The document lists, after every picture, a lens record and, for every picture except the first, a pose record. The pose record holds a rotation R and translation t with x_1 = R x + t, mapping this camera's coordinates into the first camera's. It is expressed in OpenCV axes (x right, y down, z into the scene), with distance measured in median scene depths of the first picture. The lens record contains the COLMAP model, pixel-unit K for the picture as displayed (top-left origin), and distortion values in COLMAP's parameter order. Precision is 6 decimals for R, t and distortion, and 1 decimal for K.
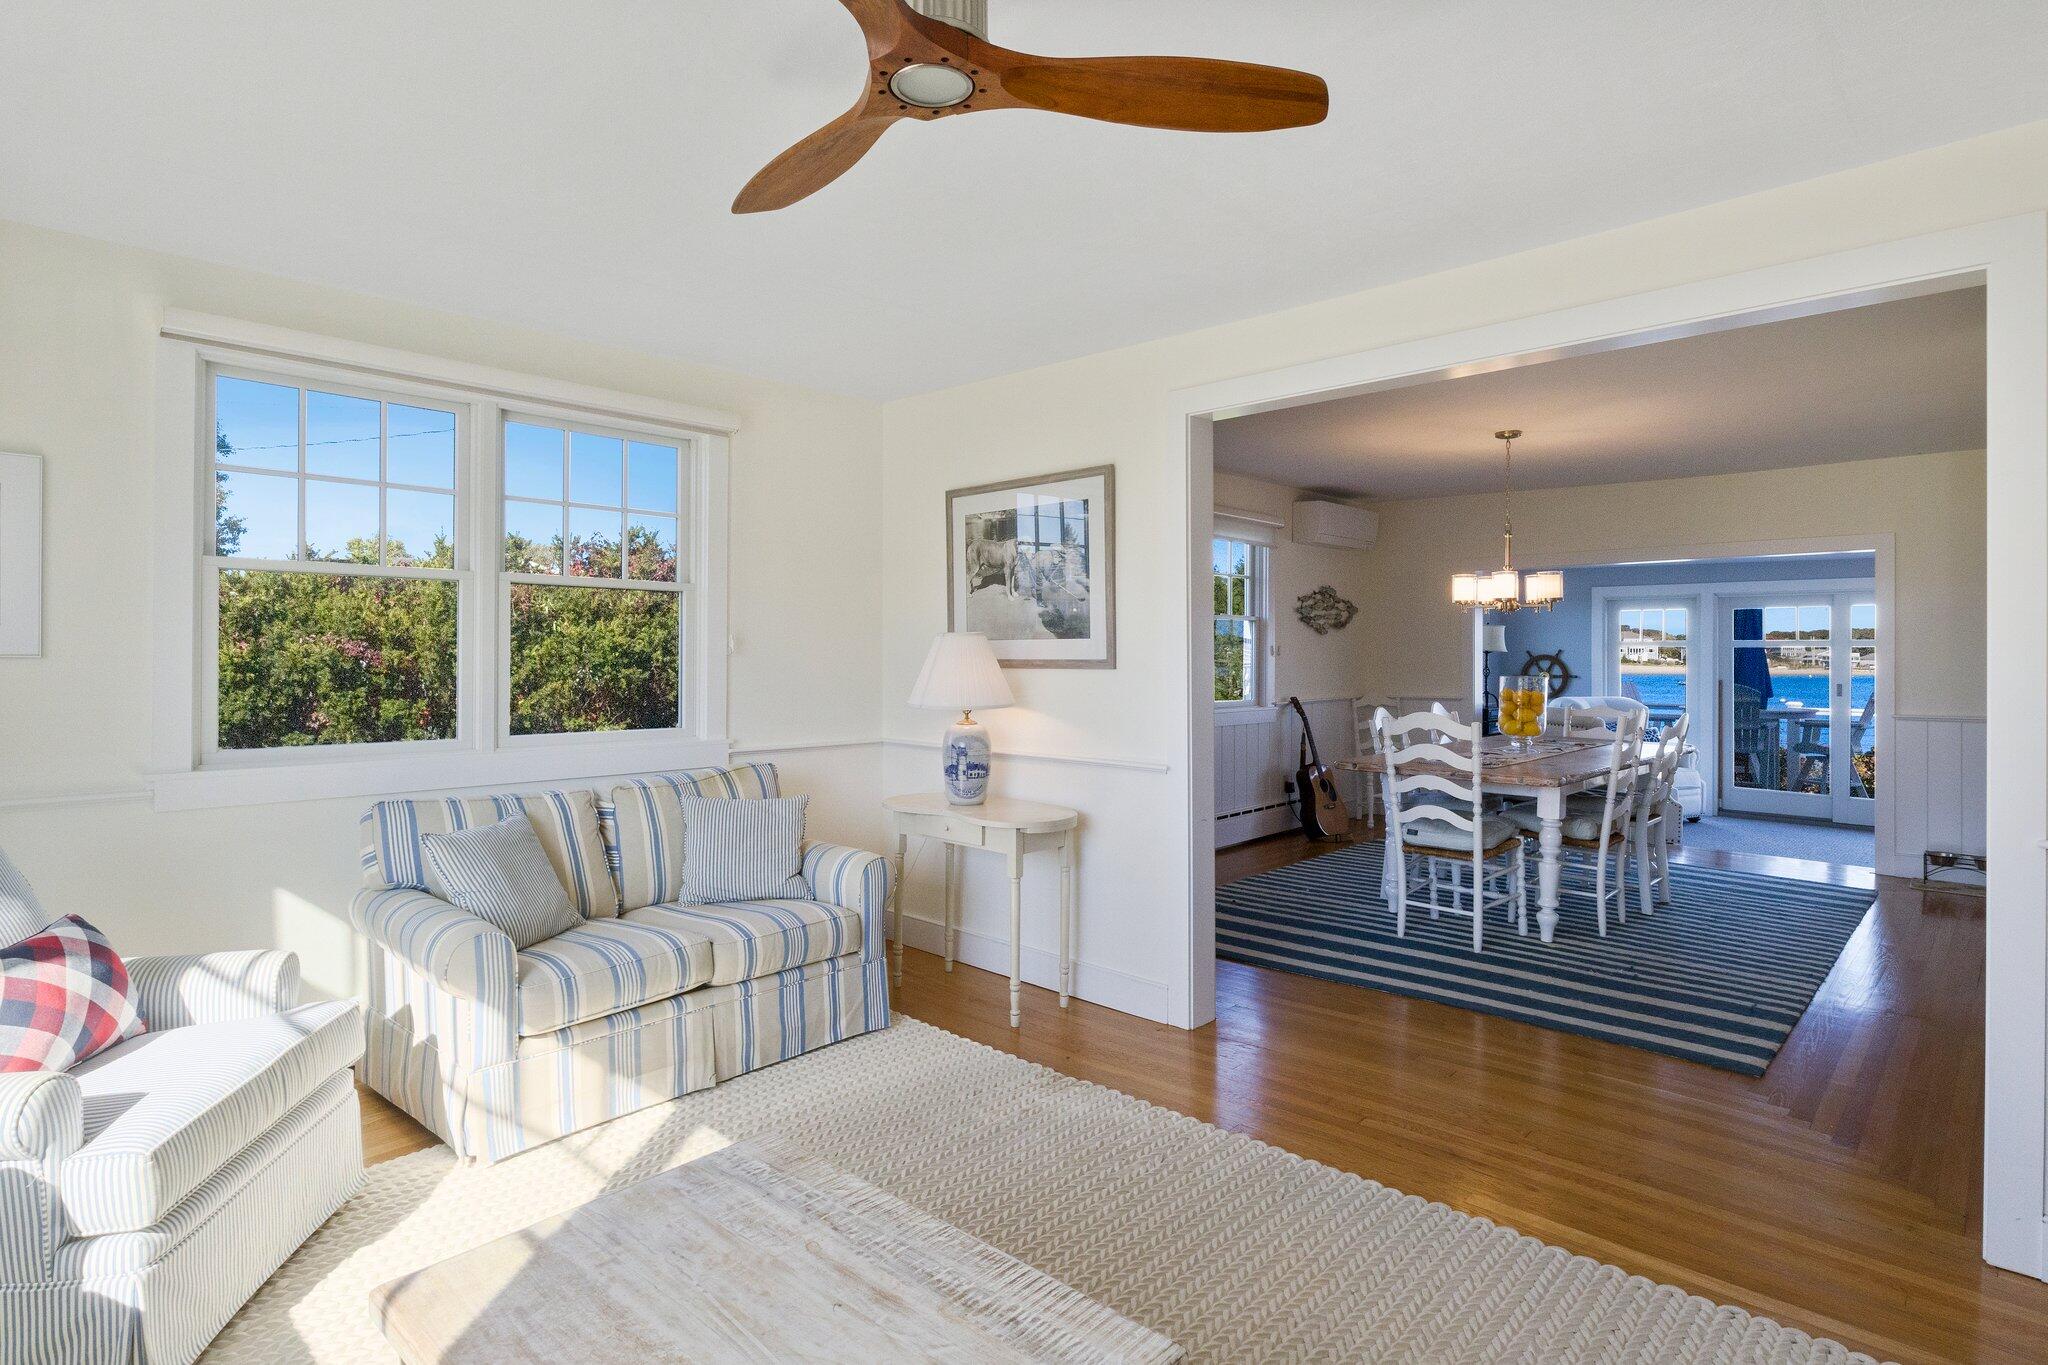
lens RADIAL K [[1022.7, 0, 1006.7], [0, 1022.7, 669.4], [0, 0, 1]] dist [-0.014866, -0.001617]
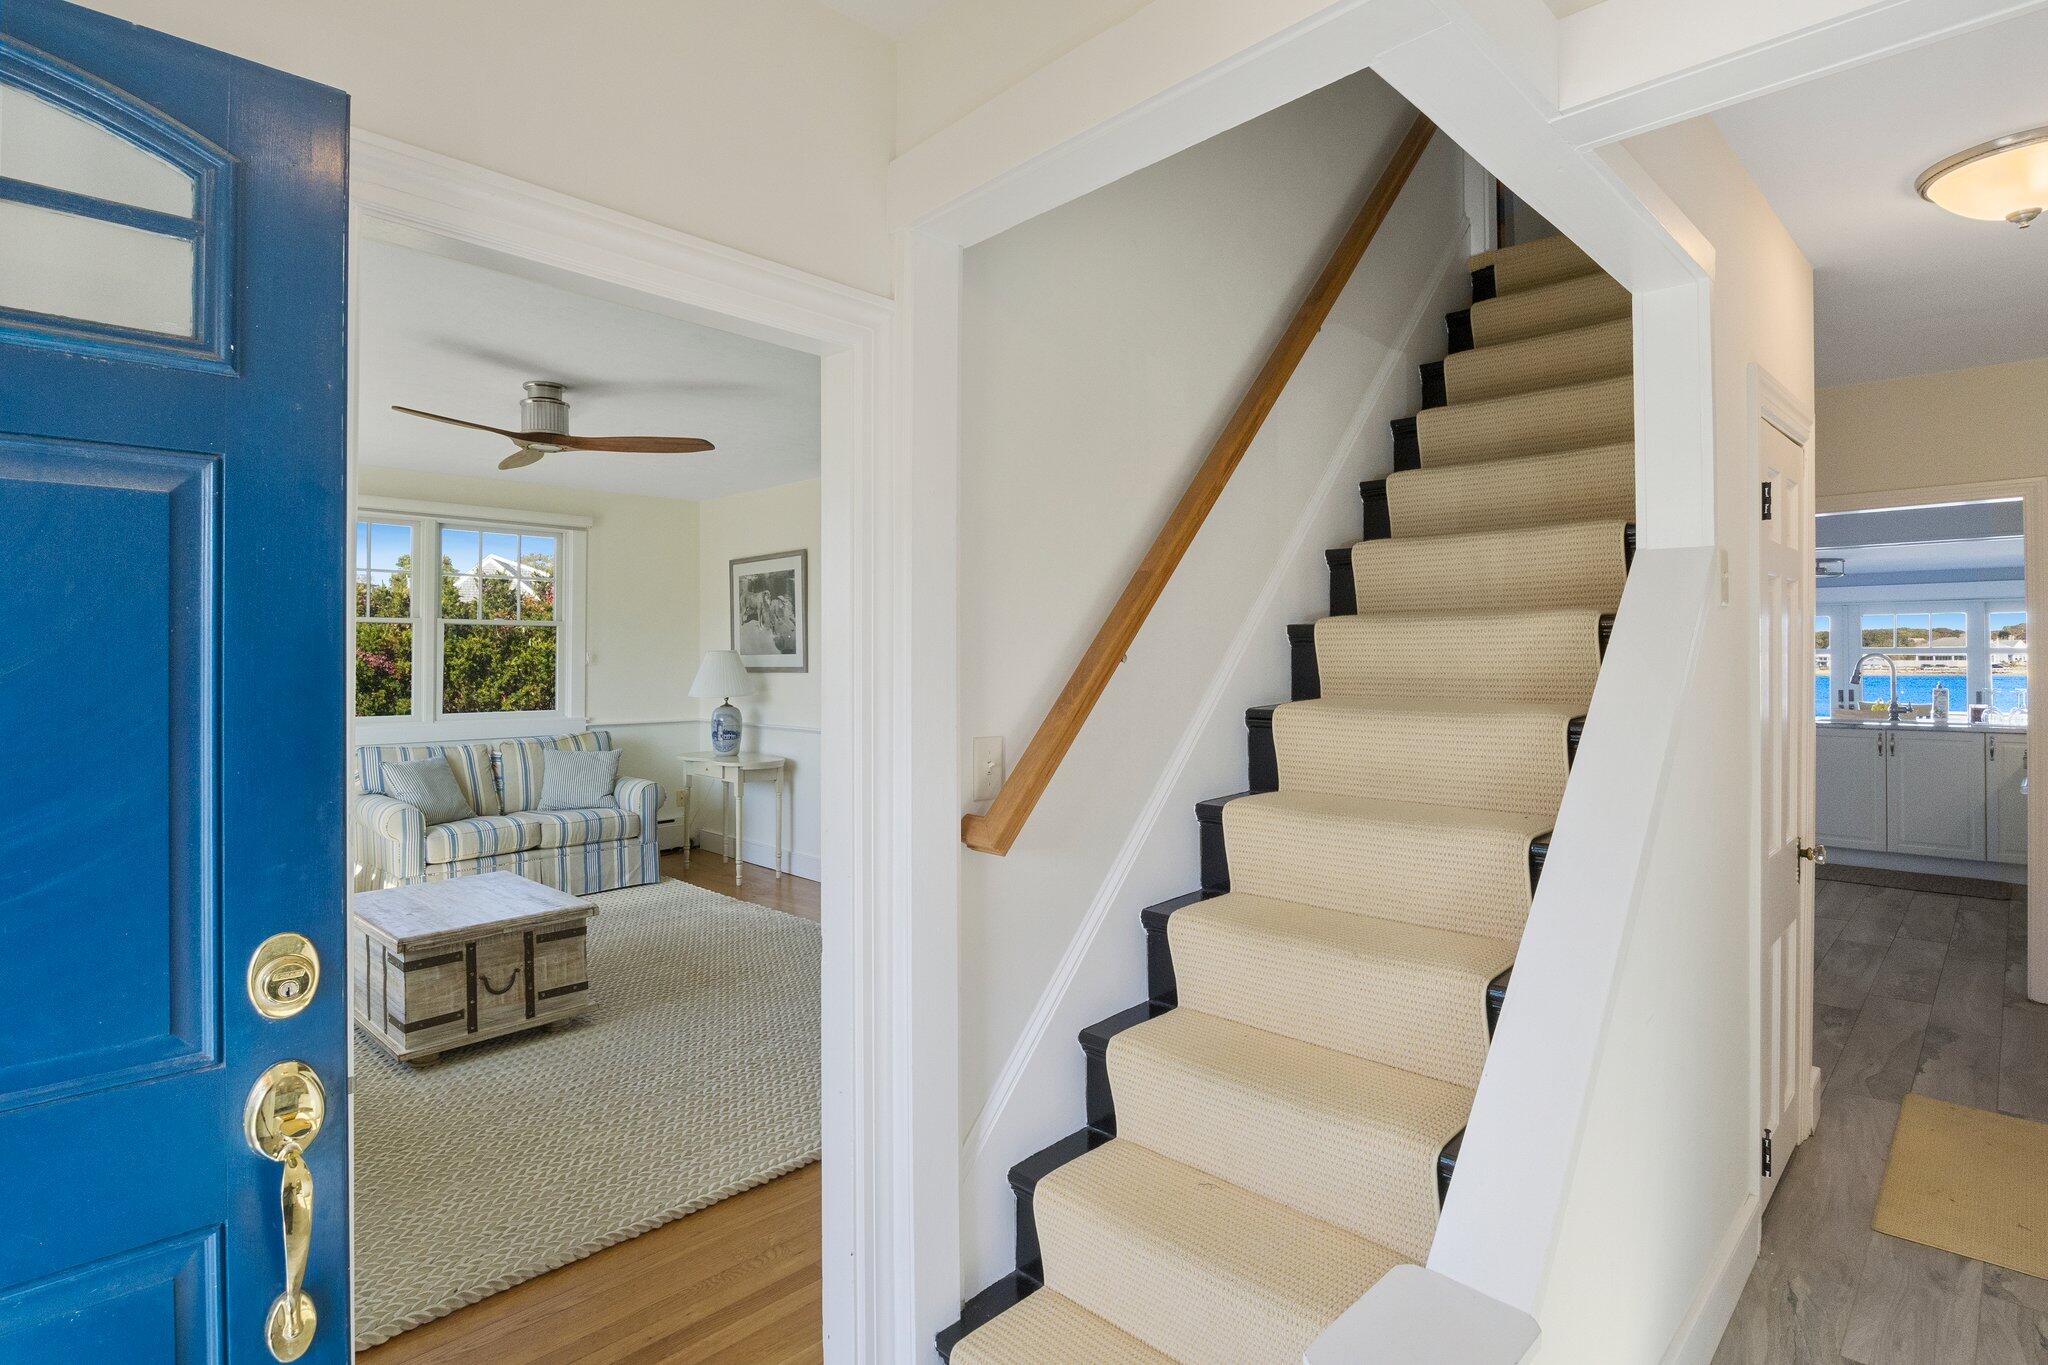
lens RADIAL K [[1022.7, 0, 1031.1], [0, 1022.7, 660.6], [0, 0, 1]] dist [-0.014866, -0.001617]
pose [[0.999723, -0.005633, -0.022873, 0.503258], [0.005317, 0.999890, -0.013863, 0.004967], [0.022949, 0.013738, 0.999642, -0.640365]]
